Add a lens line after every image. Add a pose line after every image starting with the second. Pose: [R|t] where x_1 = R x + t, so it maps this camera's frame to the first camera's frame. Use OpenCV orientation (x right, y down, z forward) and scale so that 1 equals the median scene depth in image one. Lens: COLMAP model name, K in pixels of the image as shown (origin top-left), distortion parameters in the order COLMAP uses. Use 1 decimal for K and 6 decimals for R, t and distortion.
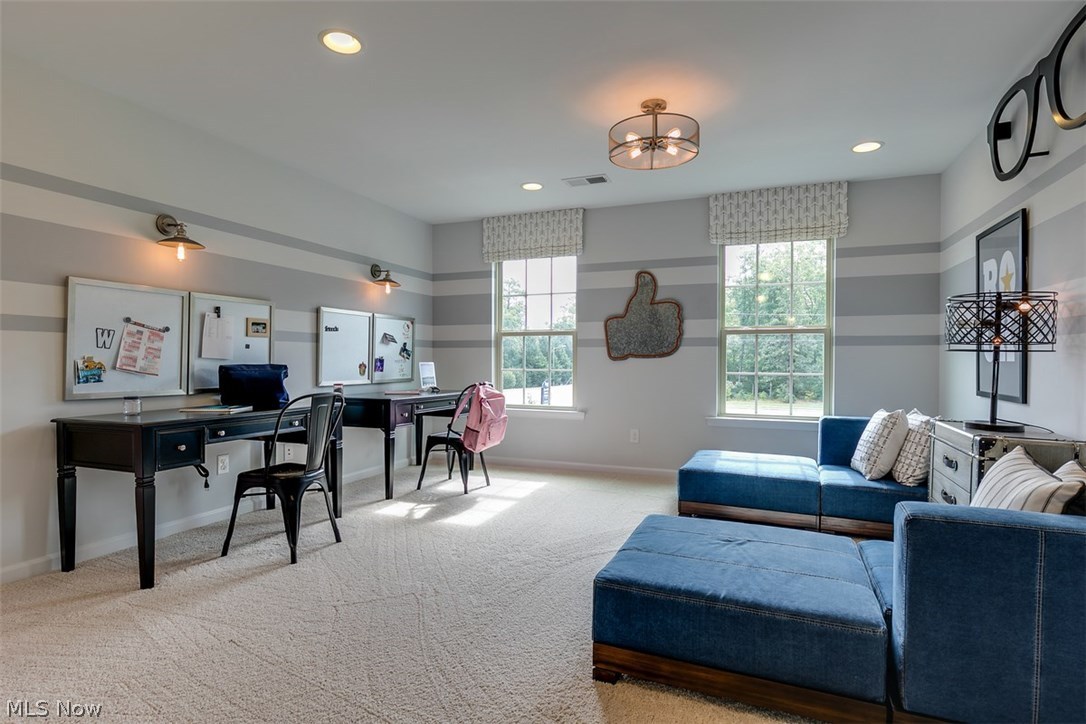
lens RADIAL K [[557.3, 0, 558.7], [0, 557.3, 359.2], [0, 0, 1]] dist [-0.000040, 0.000010]
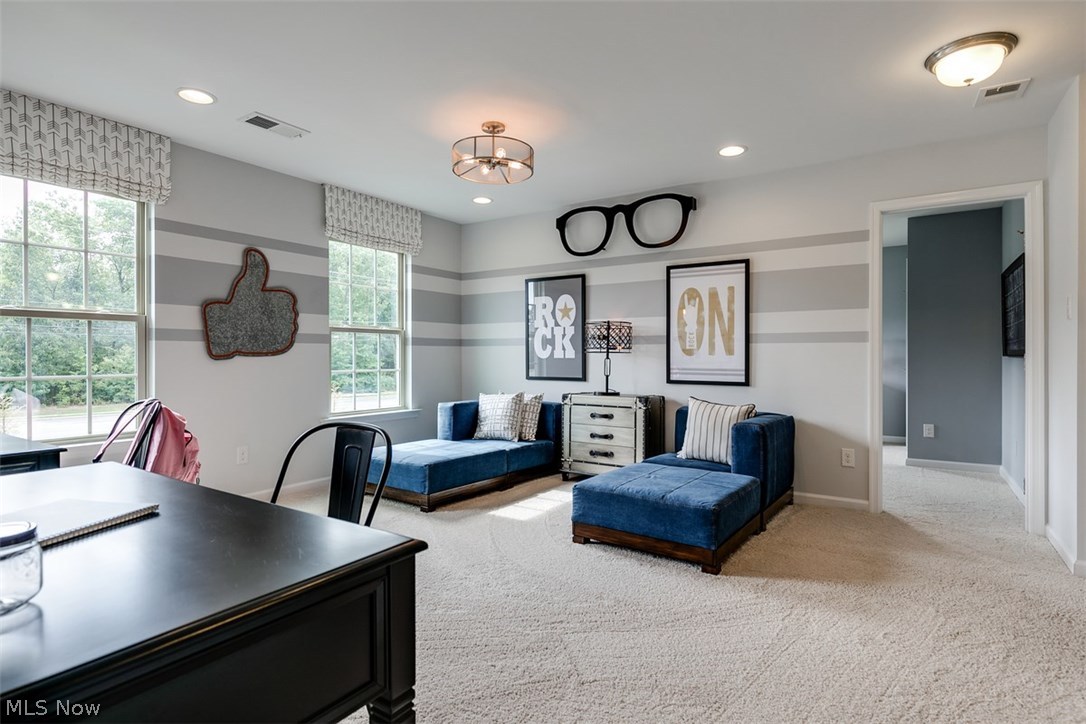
lens RADIAL K [[557.3, 0, 558.7], [0, 557.3, 359.2], [0, 0, 1]] dist [-0.000040, 0.000010]
pose [[0.208873, -0.004962, 0.977930, -0.556825], [0.003081, 0.999986, 0.004415, -0.000135], [-0.977938, 0.002091, 0.208885, 0.408317]]
